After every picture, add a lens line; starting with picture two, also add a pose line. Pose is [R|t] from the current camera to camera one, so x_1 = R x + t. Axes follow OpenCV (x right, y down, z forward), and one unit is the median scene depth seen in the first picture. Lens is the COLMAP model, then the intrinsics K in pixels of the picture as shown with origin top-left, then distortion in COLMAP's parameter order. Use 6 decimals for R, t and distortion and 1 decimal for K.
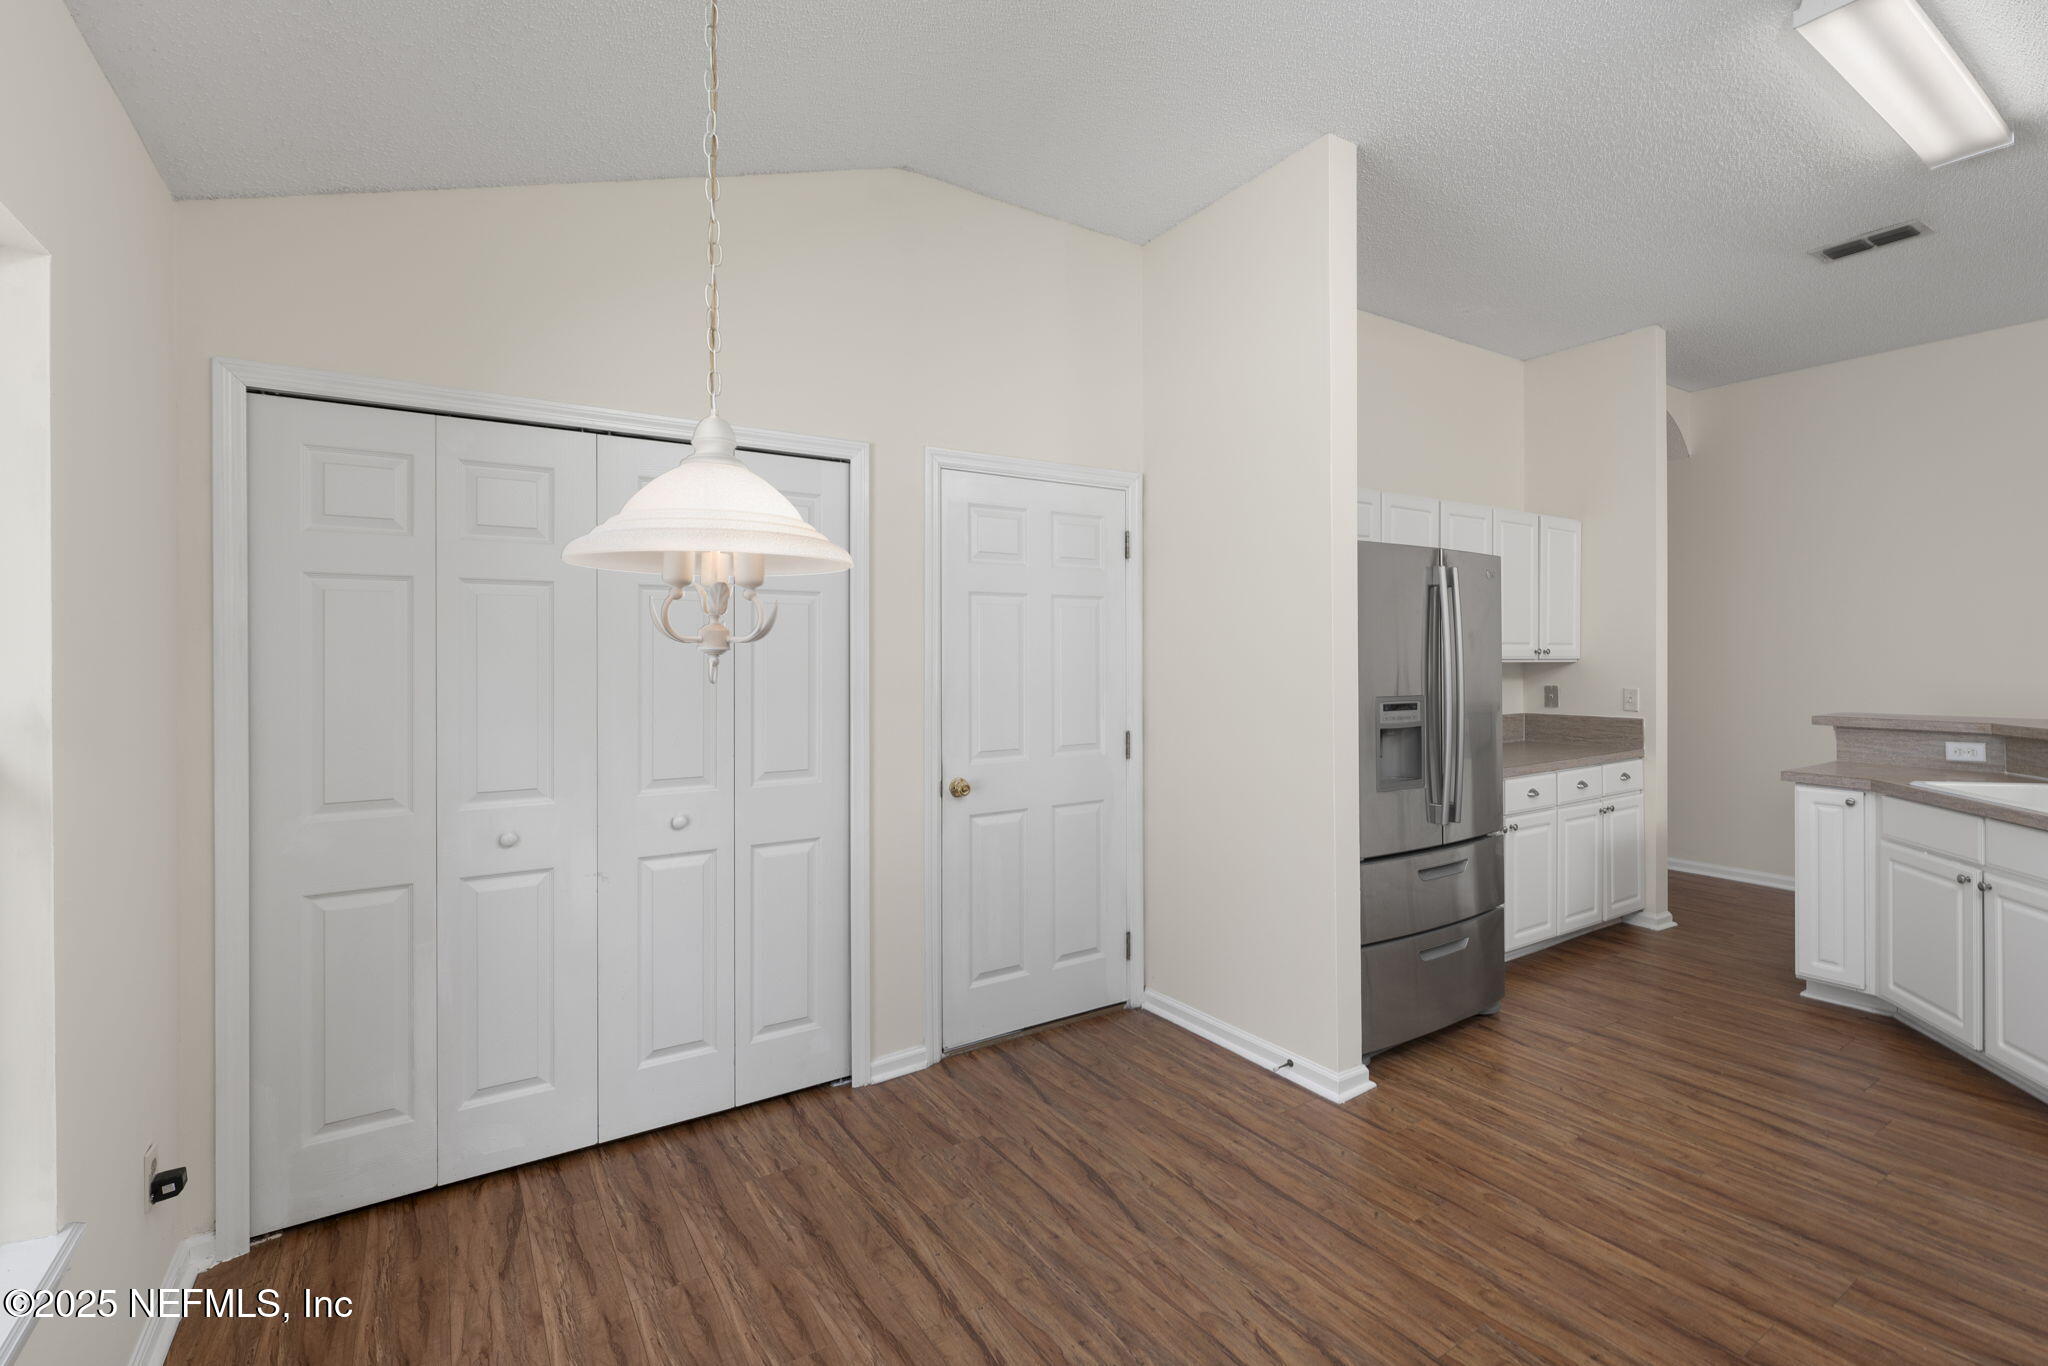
lens RADIAL K [[929.7, 0, 1070.4], [0, 929.7, 652.5], [0, 0, 1]] dist [-0.002766, 0.000230]
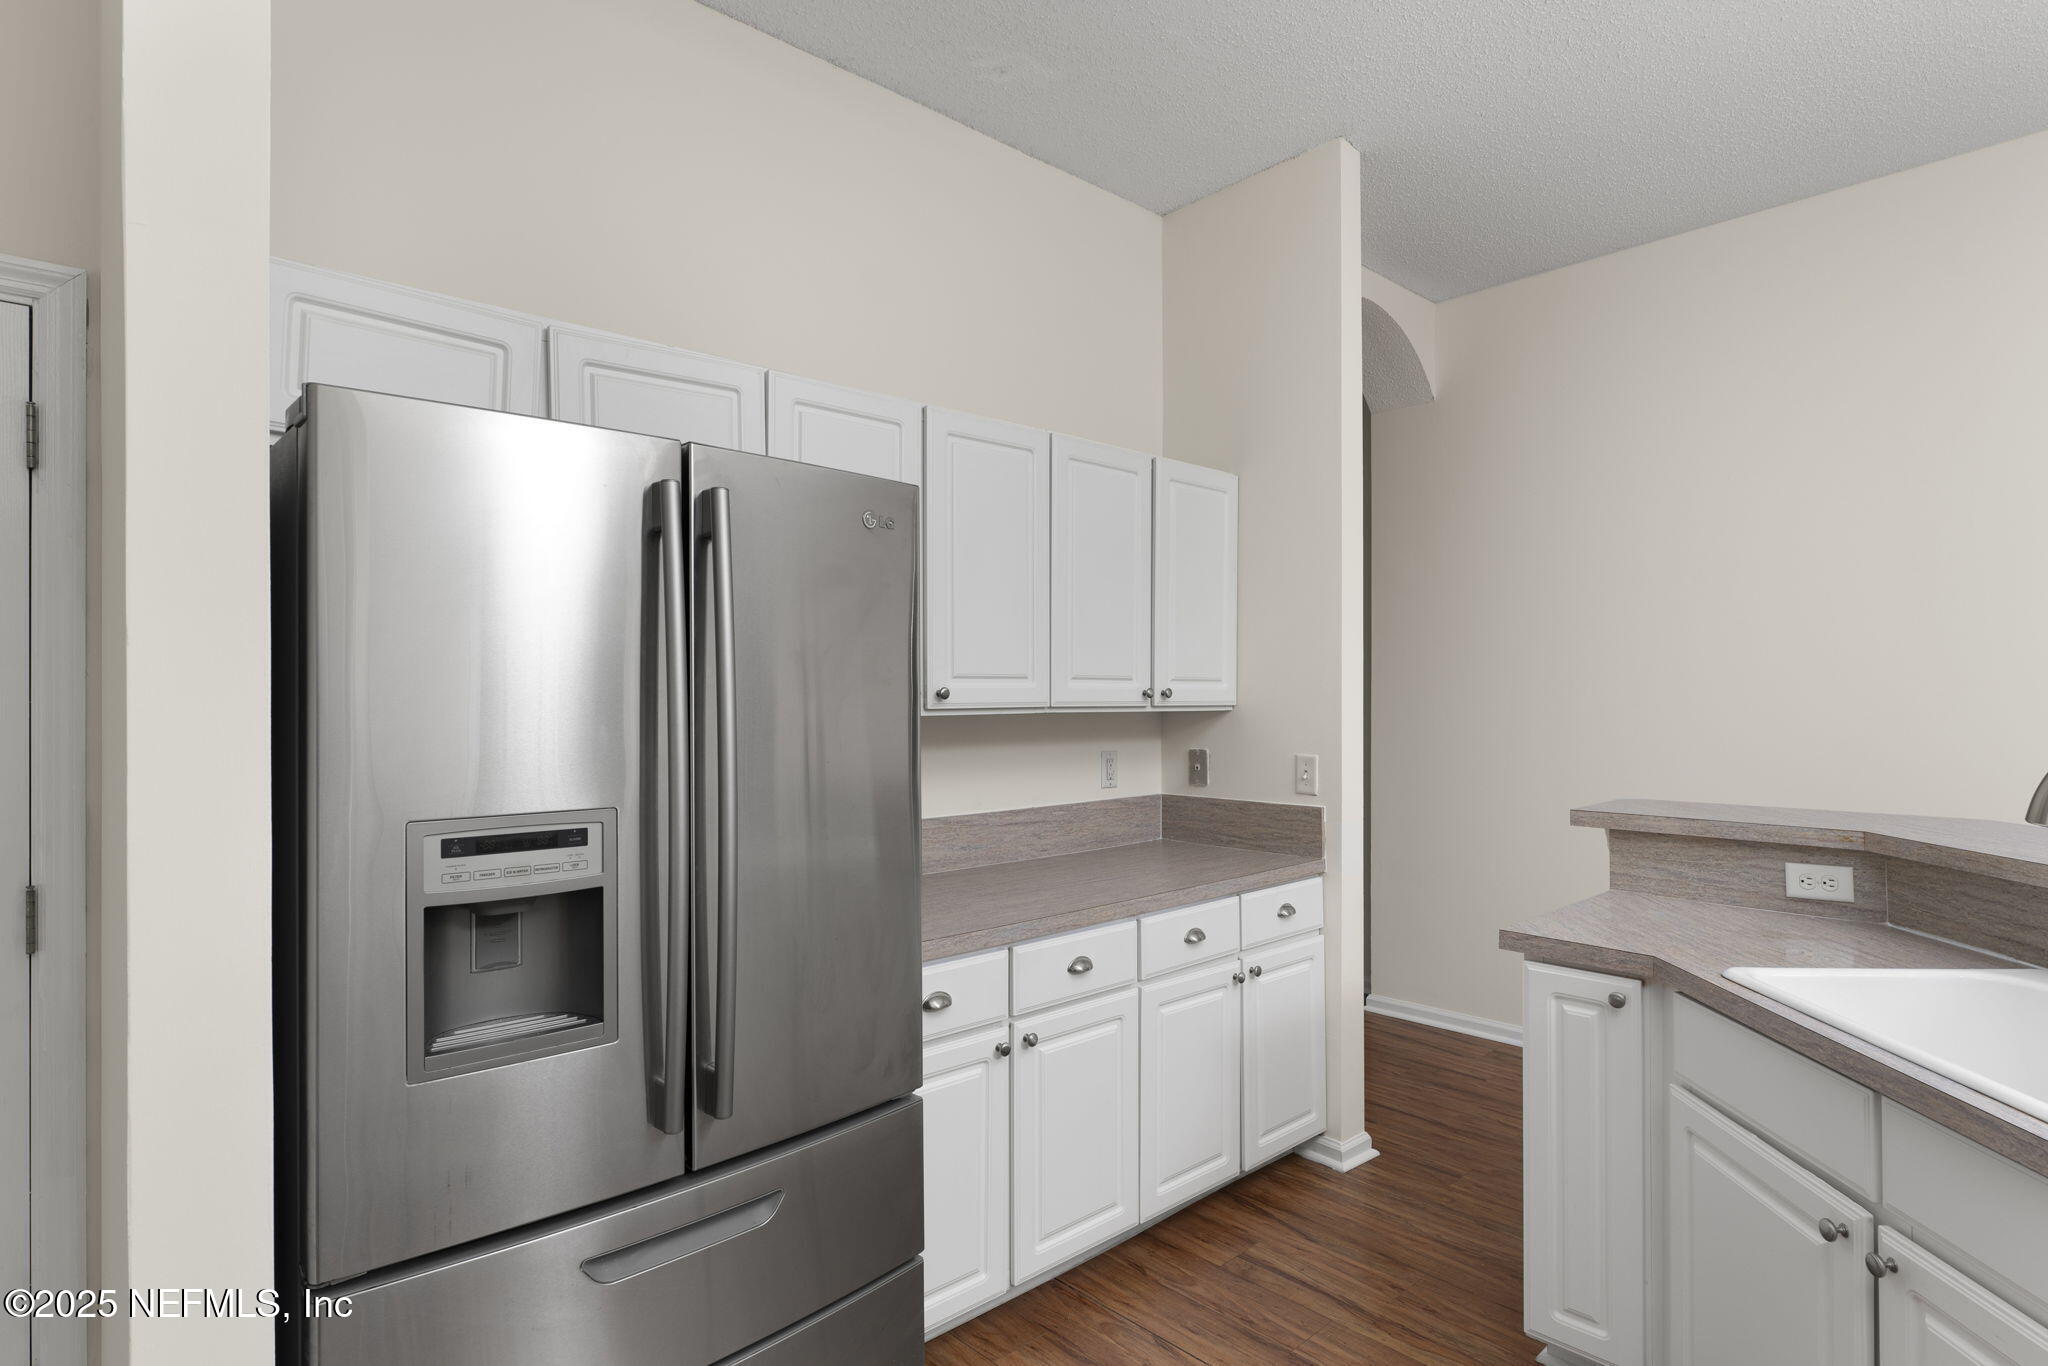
lens RADIAL K [[1063.9, 0, 1028.5], [0, 1063.9, 685.1], [0, 0, 1]] dist [-0.000513, 0.000917]
pose [[0.989144, 0.001817, 0.146939, 0.456128], [-0.000927, 0.999981, -0.006129, -0.002664], [-0.146947, 0.005926, 0.989127, 0.494760]]
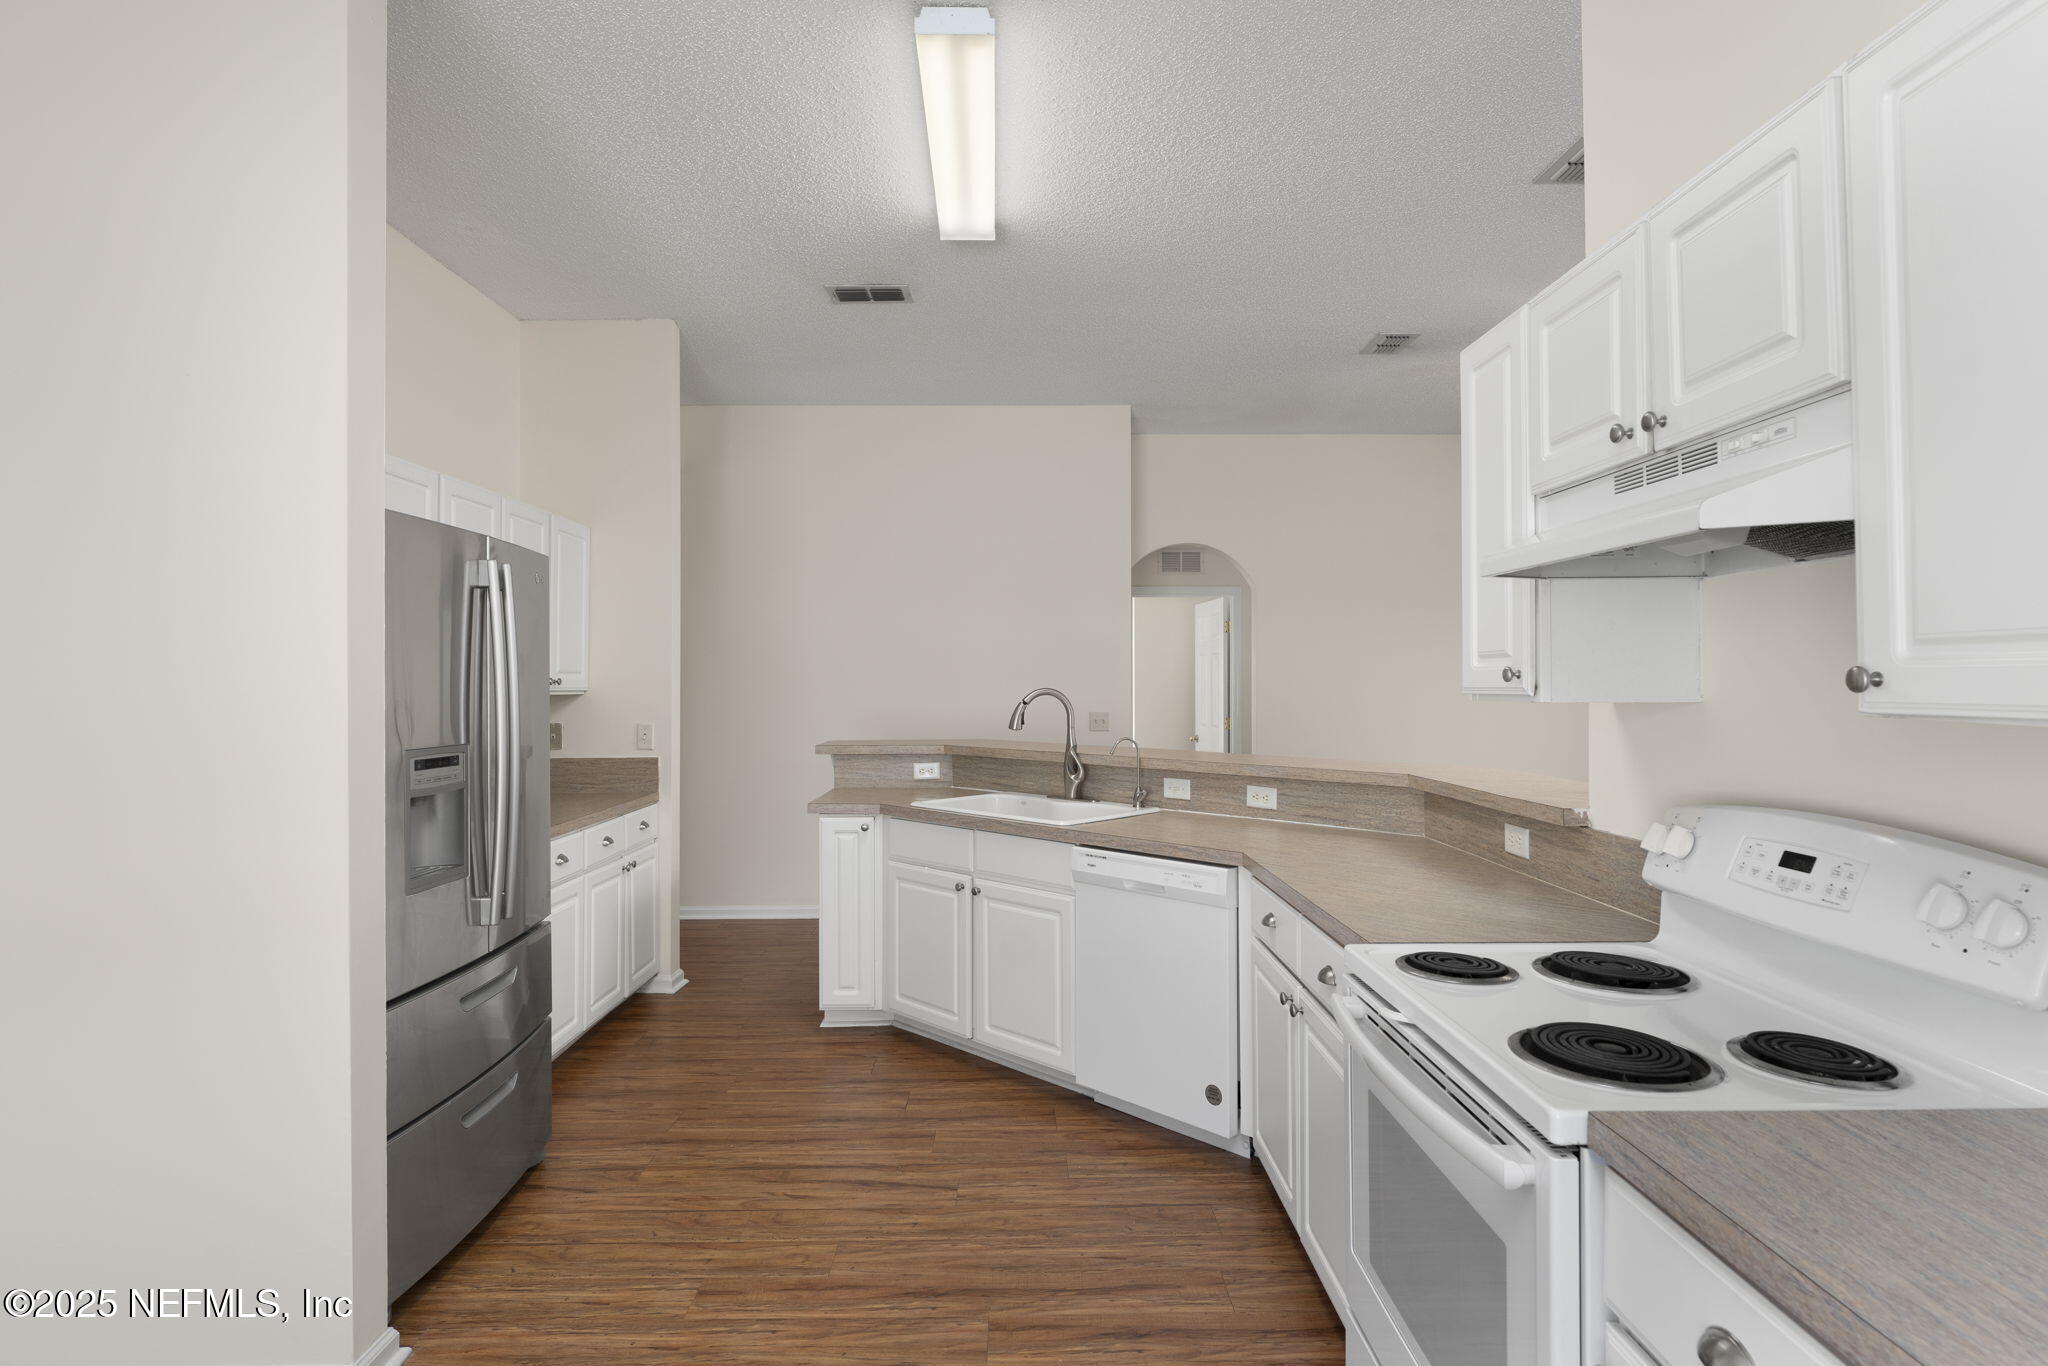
lens RADIAL K [[1063.9, 0, 1019.2], [0, 1063.9, 668.2], [0, 0, 1]] dist [-0.000513, 0.000917]
pose [[0.560156, 0.011558, 0.828307, -0.045710], [0.001062, 0.999892, -0.014670, 0.001707], [-0.828387, 0.009097, 0.560083, 0.197307]]
